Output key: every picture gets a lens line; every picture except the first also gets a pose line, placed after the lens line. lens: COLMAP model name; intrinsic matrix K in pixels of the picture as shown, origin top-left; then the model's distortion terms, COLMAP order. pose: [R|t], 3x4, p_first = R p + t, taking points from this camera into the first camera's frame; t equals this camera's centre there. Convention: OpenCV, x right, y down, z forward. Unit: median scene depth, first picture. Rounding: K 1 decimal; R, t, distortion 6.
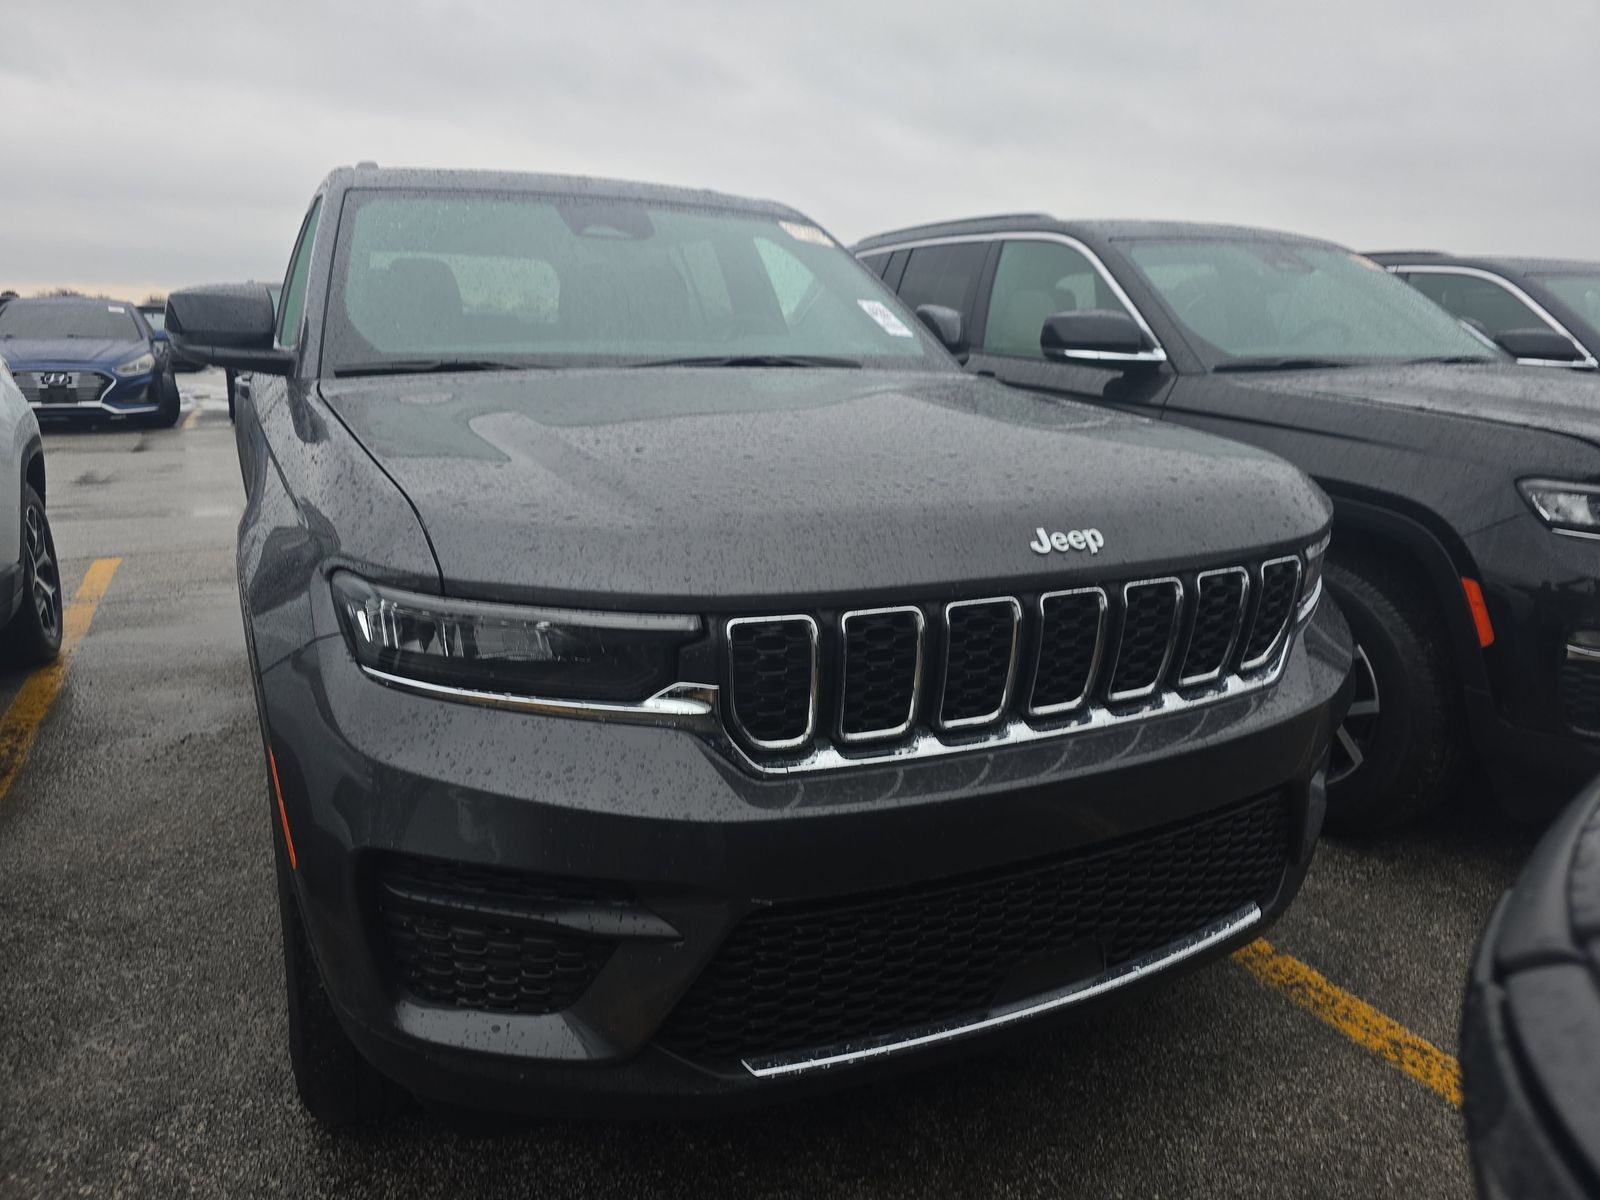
lens RADIAL K [[1054.7, 0, 797.8], [0, 1054.7, 562.3], [0, 0, 1]] dist [0.076287, -0.057828]
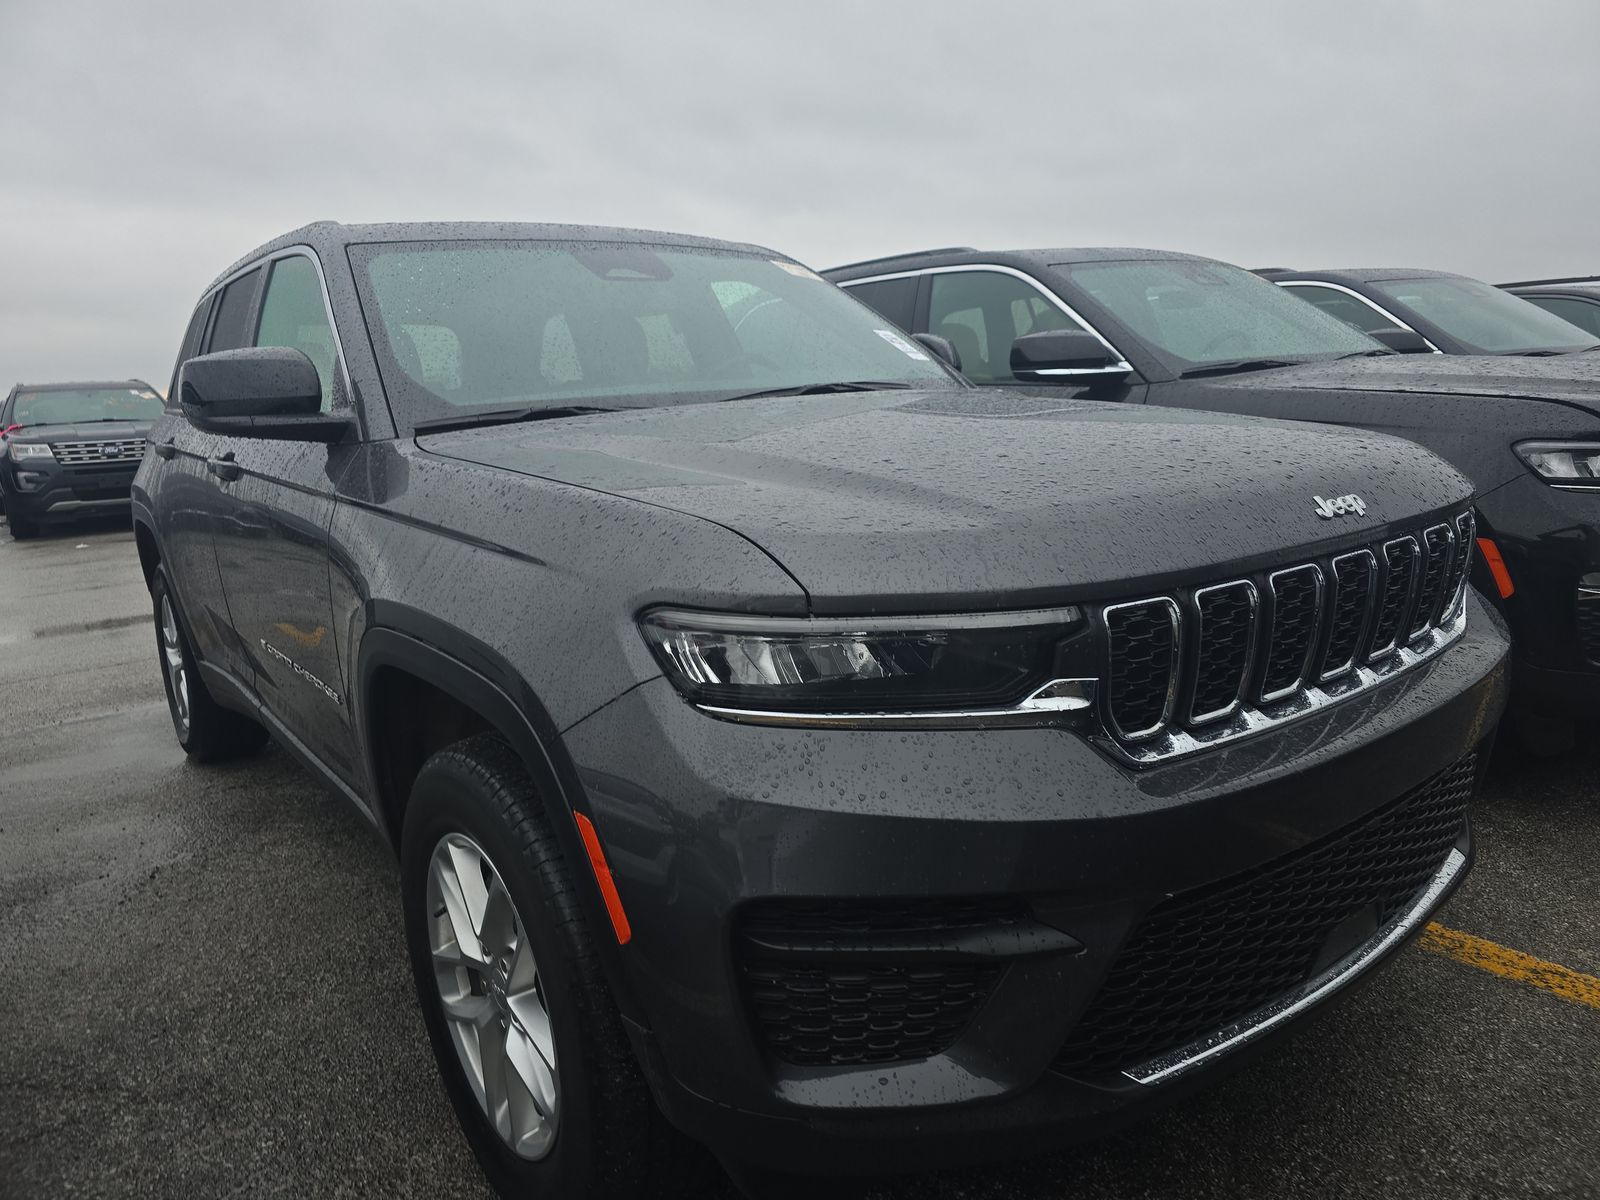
lens RADIAL K [[1054.7, 0, 797.8], [0, 1054.7, 562.3], [0, 0, 1]] dist [0.076287, -0.057828]
pose [[0.980558, -0.101150, 0.168153, -0.288469], [0.110233, 0.992861, -0.045567, 0.015575], [-0.162344, 0.063217, 0.984707, 0.046994]]
